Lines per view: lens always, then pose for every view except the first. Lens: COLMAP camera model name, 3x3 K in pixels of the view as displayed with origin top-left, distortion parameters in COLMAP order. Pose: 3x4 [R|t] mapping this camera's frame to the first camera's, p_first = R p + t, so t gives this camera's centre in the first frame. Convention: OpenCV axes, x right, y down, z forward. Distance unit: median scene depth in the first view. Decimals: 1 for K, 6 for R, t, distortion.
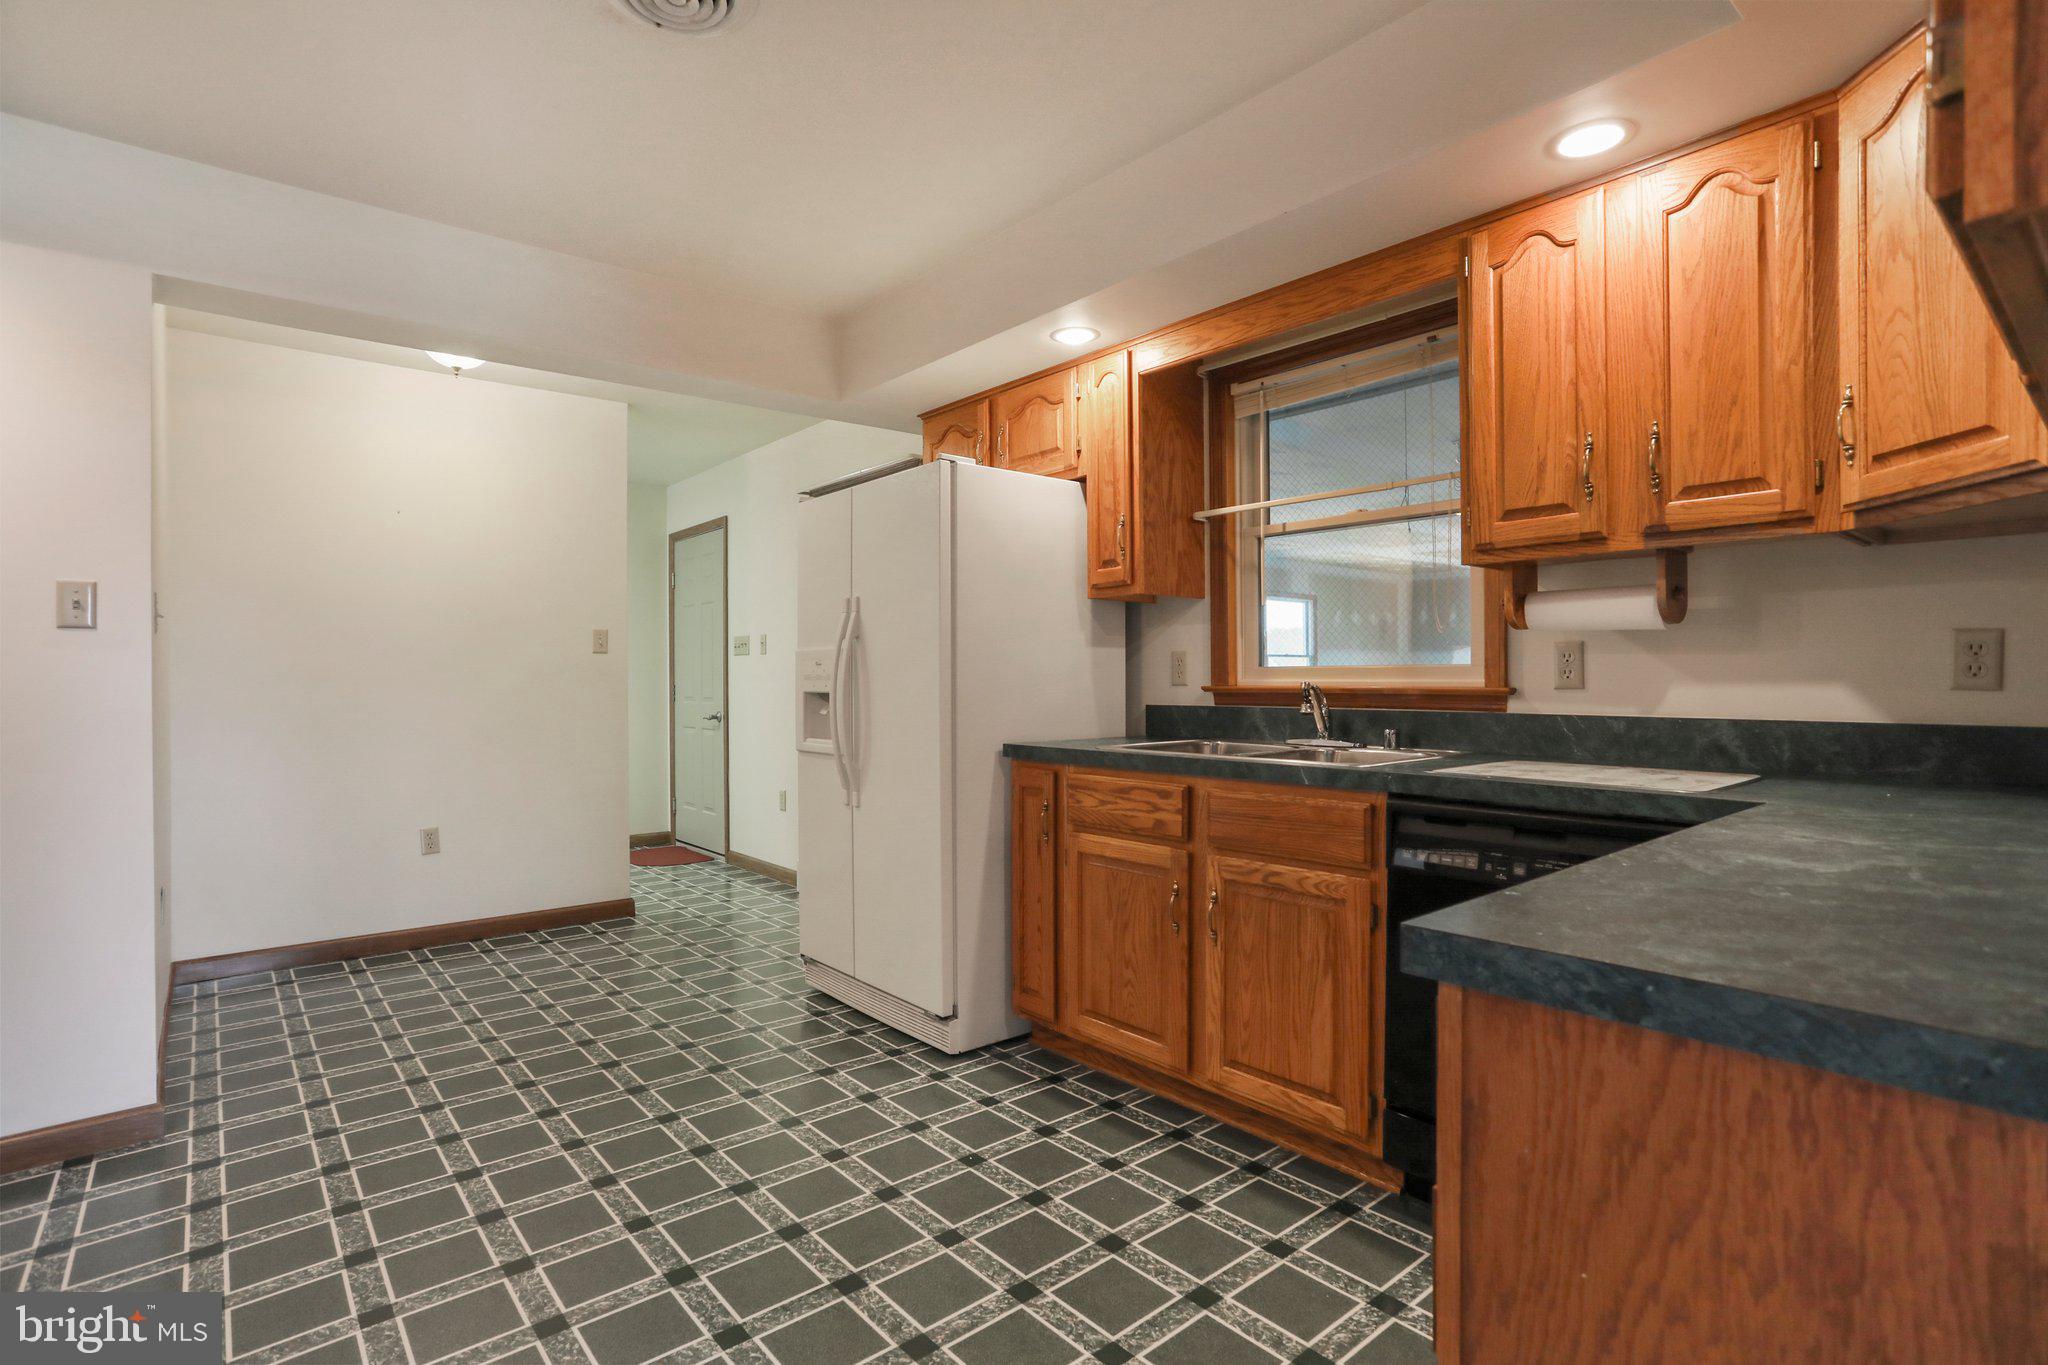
lens RADIAL K [[992.4, 0, 1027.2], [0, 992.4, 672.5], [0, 0, 1]] dist [-0.029973, 0.012878]
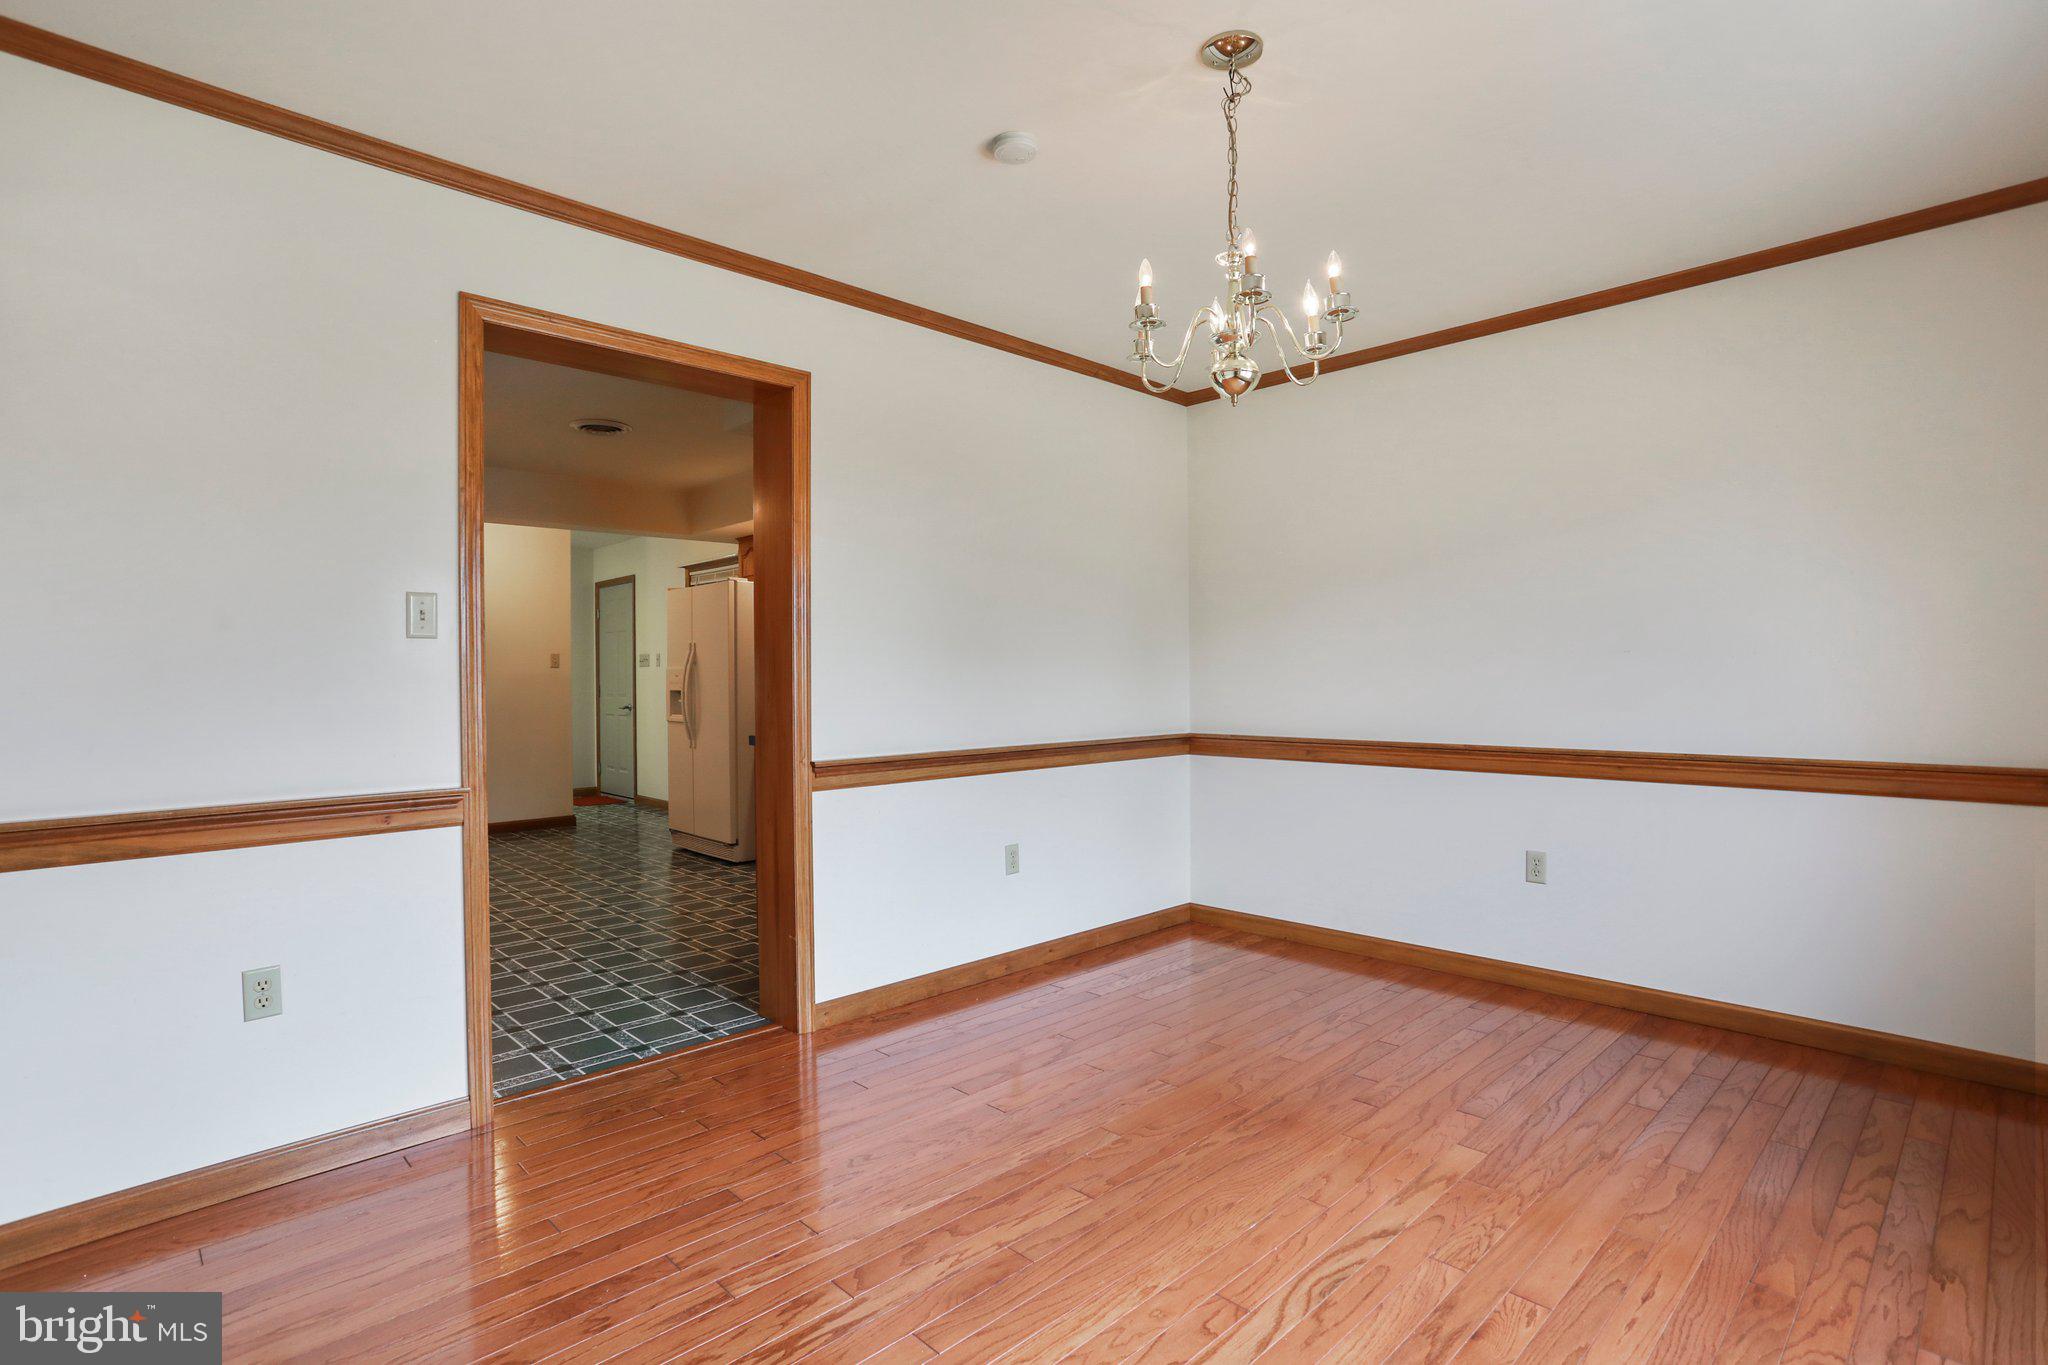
lens RADIAL K [[992.4, 0, 1010.5], [0, 992.4, 677.8], [0, 0, 1]] dist [-0.029973, 0.012878]
pose [[0.998608, -0.000493, 0.052735, 0.245527], [0.000239, 0.999988, 0.004819, -0.010014], [-0.052737, -0.004800, 0.998597, -0.696046]]
